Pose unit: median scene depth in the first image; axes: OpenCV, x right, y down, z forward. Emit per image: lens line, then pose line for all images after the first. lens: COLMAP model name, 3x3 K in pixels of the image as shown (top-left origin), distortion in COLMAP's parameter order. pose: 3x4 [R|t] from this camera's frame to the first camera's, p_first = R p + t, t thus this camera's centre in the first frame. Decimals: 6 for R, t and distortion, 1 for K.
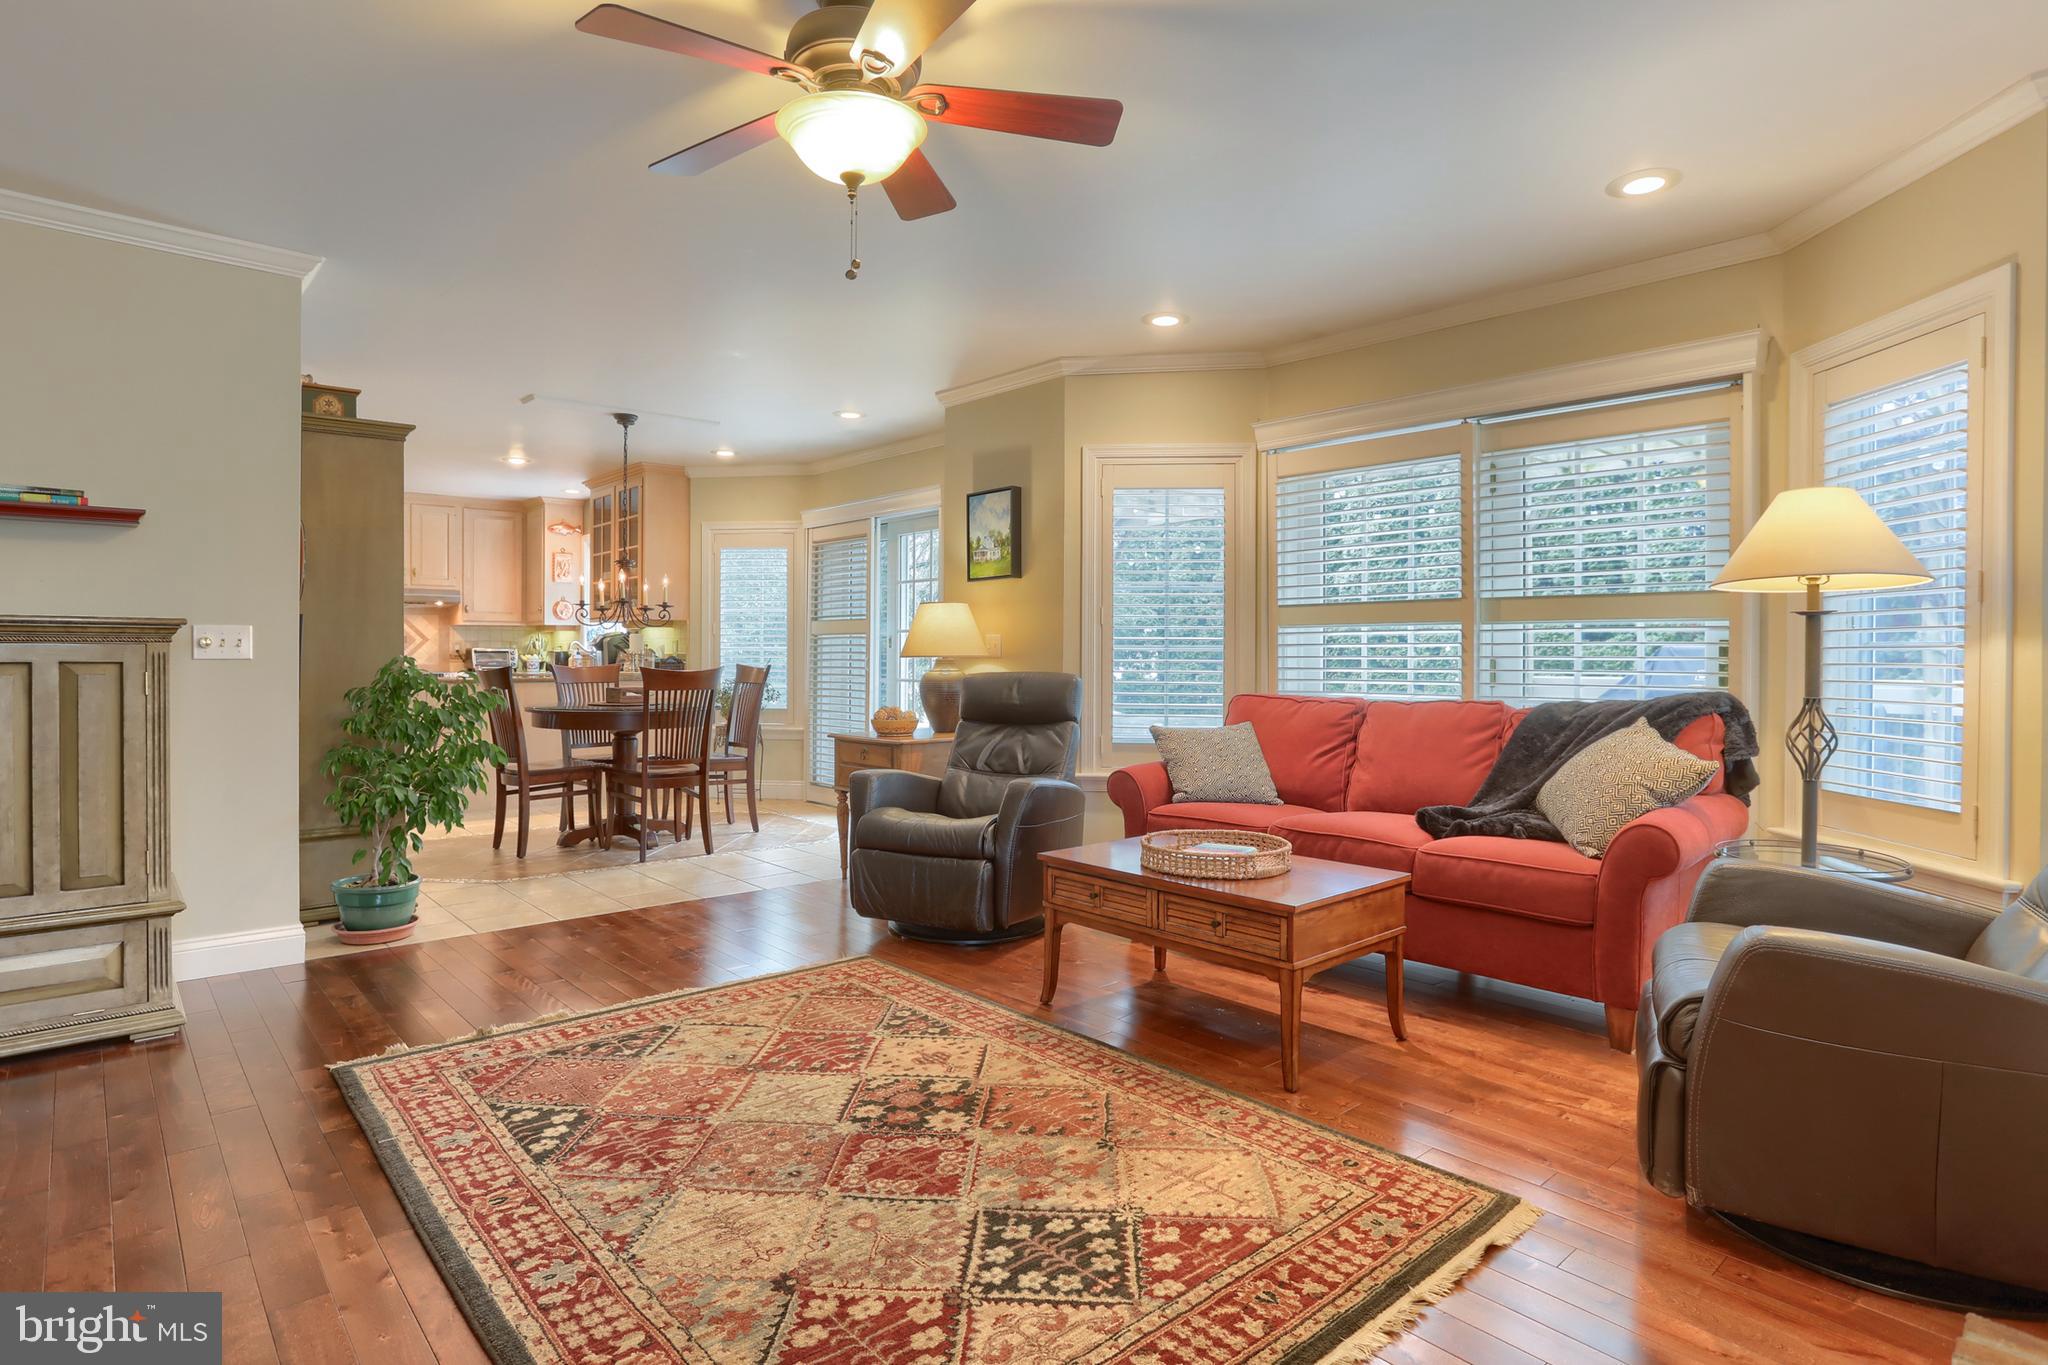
lens RADIAL K [[1075.7, 0, 1018.1], [0, 1075.7, 660.6], [0, 0, 1]] dist [-0.067953, 0.040267]
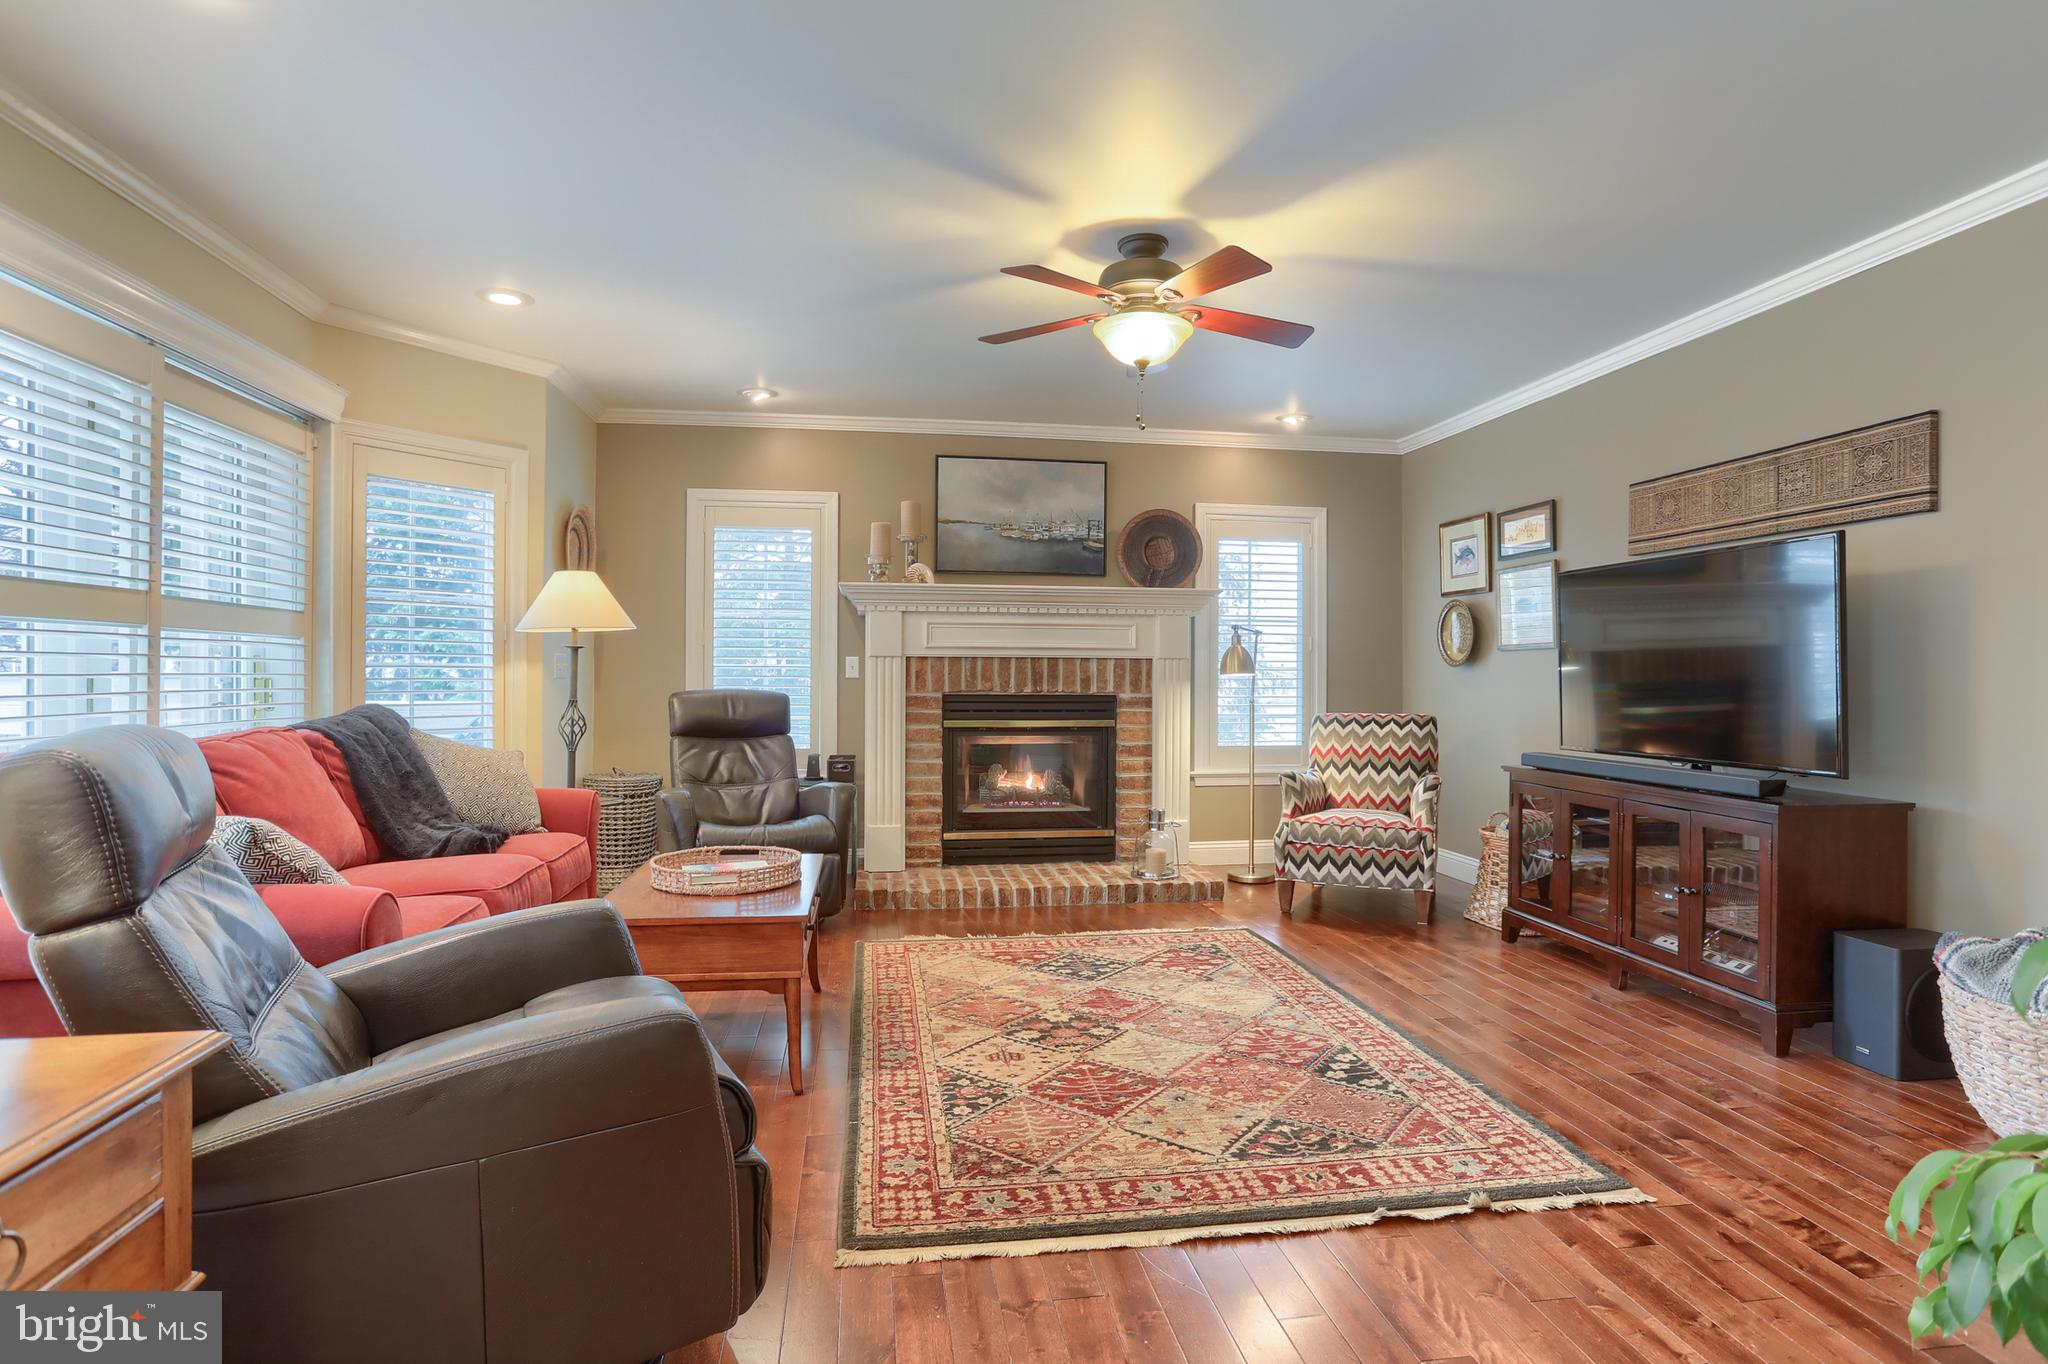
lens RADIAL K [[1048.7, 0, 1027.3], [0, 1048.7, 675.4], [0, 0, 1]] dist [-0.064277, 0.039879]
pose [[-0.838807, -0.007023, 0.544384, -0.696691], [-0.004460, 0.999972, 0.006027, -0.015030], [-0.544411, 0.002627, -0.838814, 1.956304]]
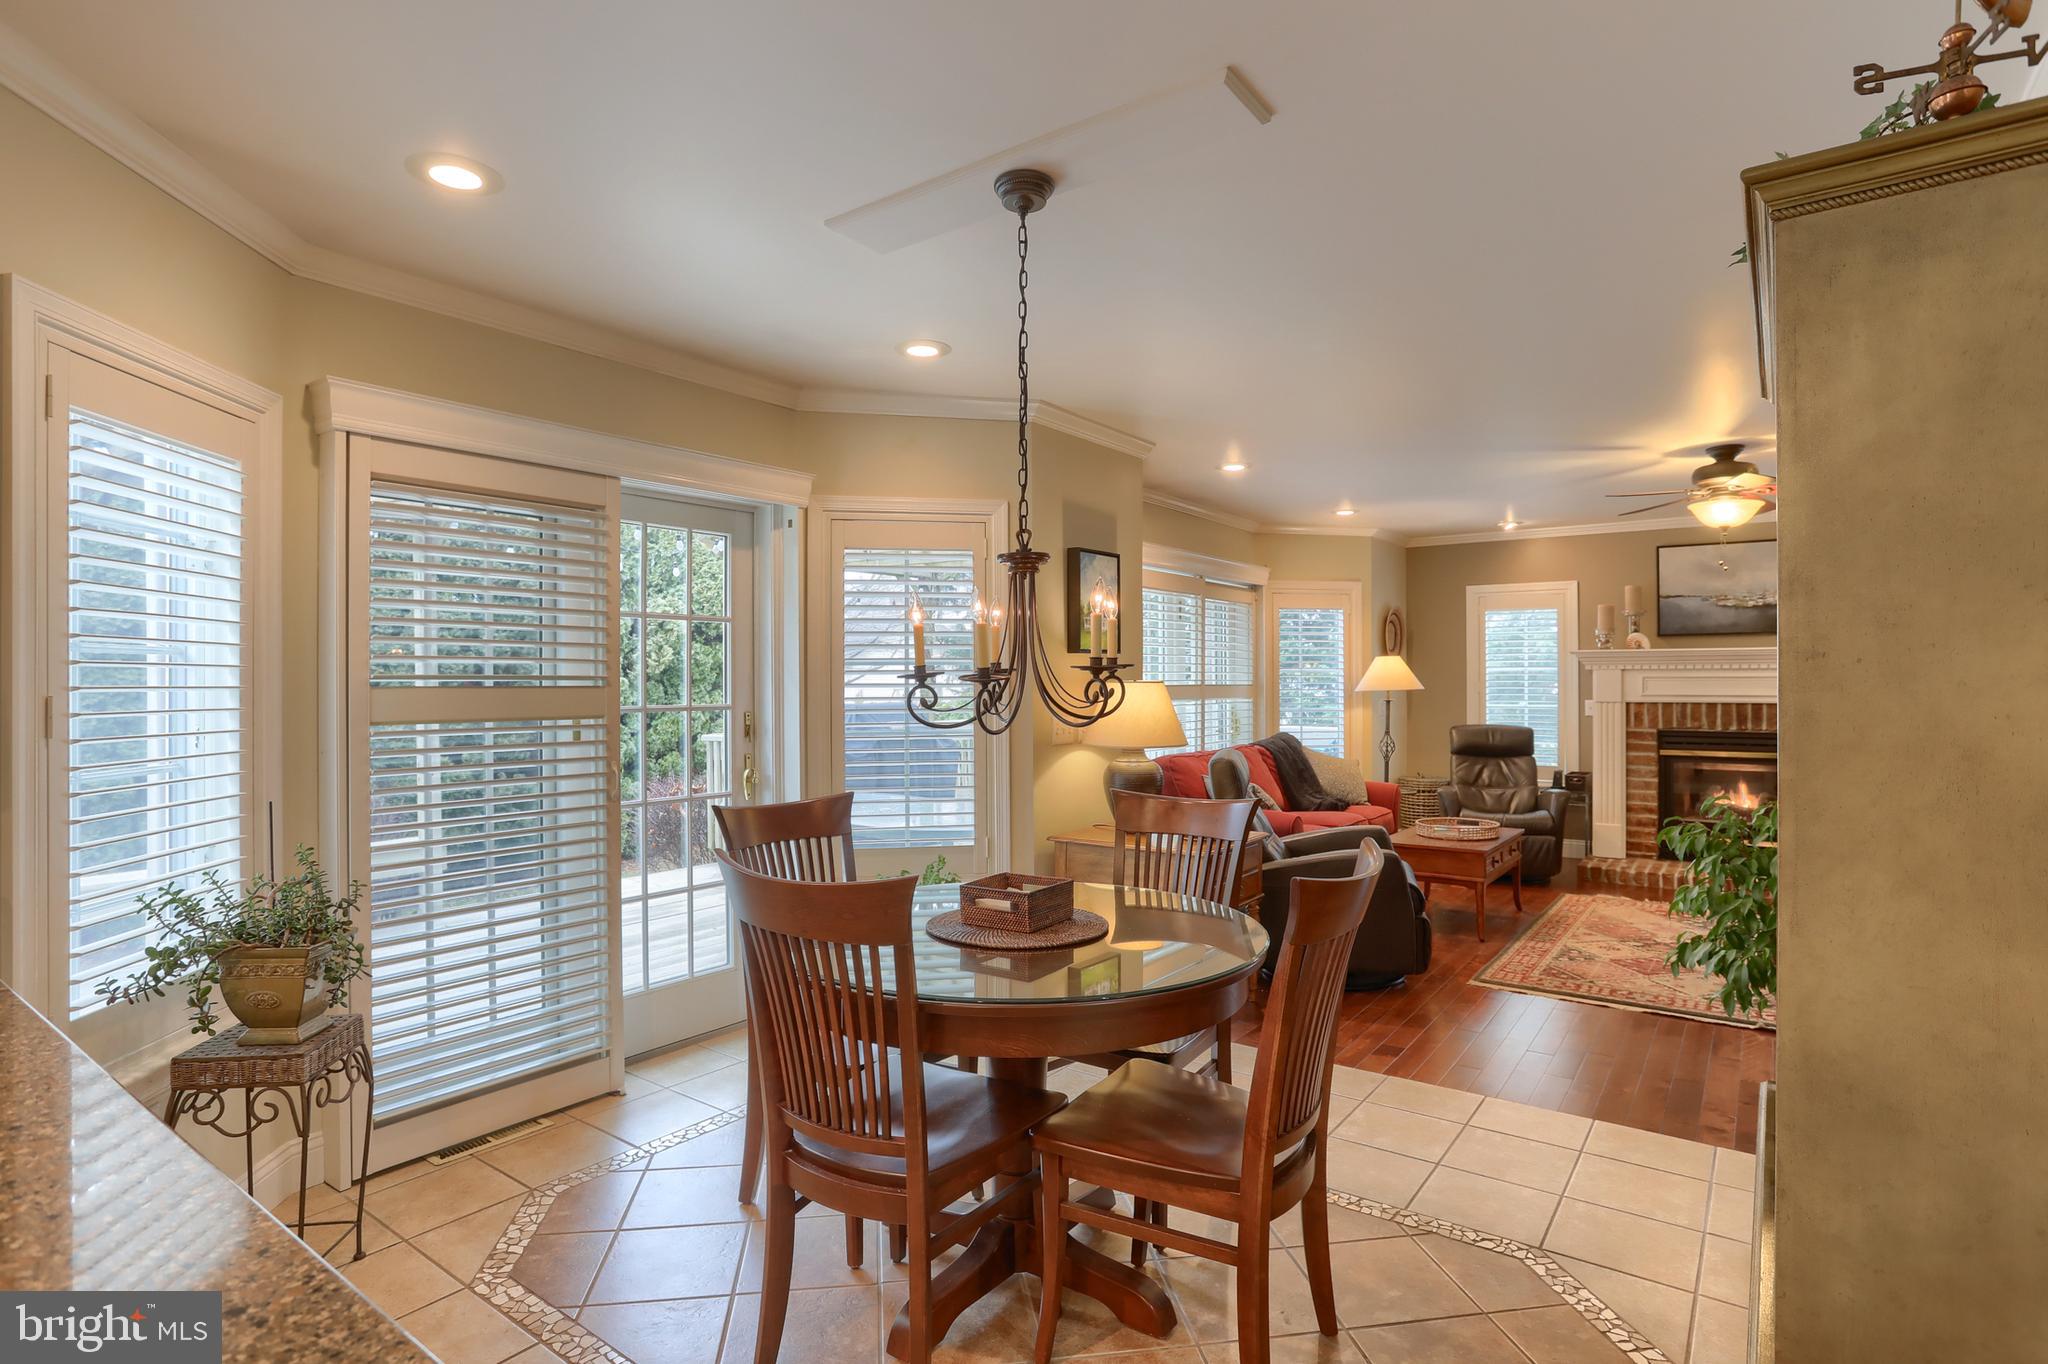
lens RADIAL K [[1048.7, 0, 1027.3], [0, 1048.7, 675.4], [0, 0, 1]] dist [-0.064277, 0.039879]
pose [[-0.210843, 0.002601, 0.977516, -1.709616], [0.006595, 0.999977, -0.001239, -0.113833], [-0.977498, 0.006186, -0.210856, 2.494925]]
